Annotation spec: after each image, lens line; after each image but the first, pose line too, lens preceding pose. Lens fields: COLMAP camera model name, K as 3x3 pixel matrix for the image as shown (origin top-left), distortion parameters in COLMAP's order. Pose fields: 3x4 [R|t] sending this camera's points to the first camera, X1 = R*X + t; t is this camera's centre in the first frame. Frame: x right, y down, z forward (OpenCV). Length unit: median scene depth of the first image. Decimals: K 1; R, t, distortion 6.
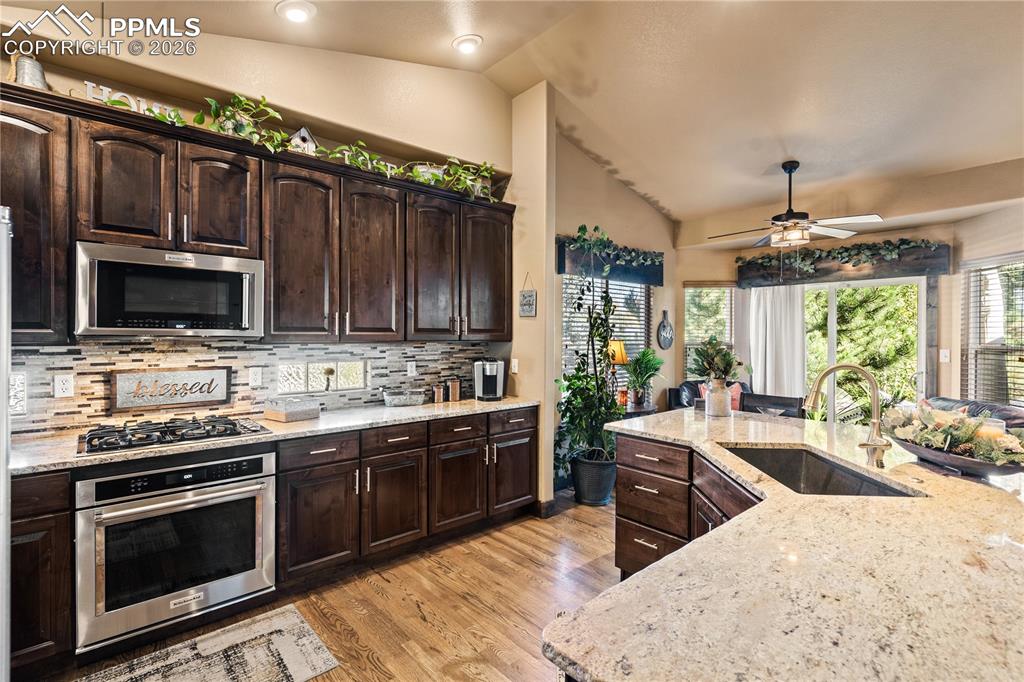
lens RADIAL K [[472.4, 0, 512.0], [0, 472.4, 341.0], [0, 0, 1]] dist [-0.000689, -0.000157]
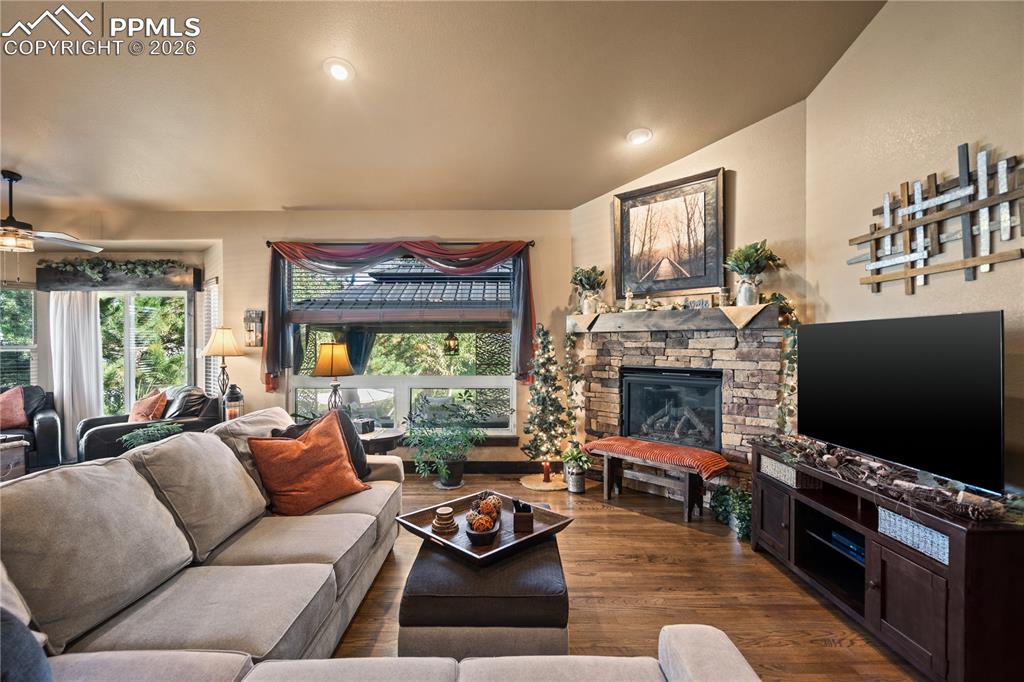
lens RADIAL K [[466.5, 0, 509.3], [0, 466.5, 346.9], [0, 0, 1]] dist [-0.001287, -0.000069]
pose [[0.667359, -0.010942, 0.744656, 0.795242], [0.014076, 0.999899, 0.002077, 0.035350], [-0.744604, 0.009095, 0.667445, -0.745440]]
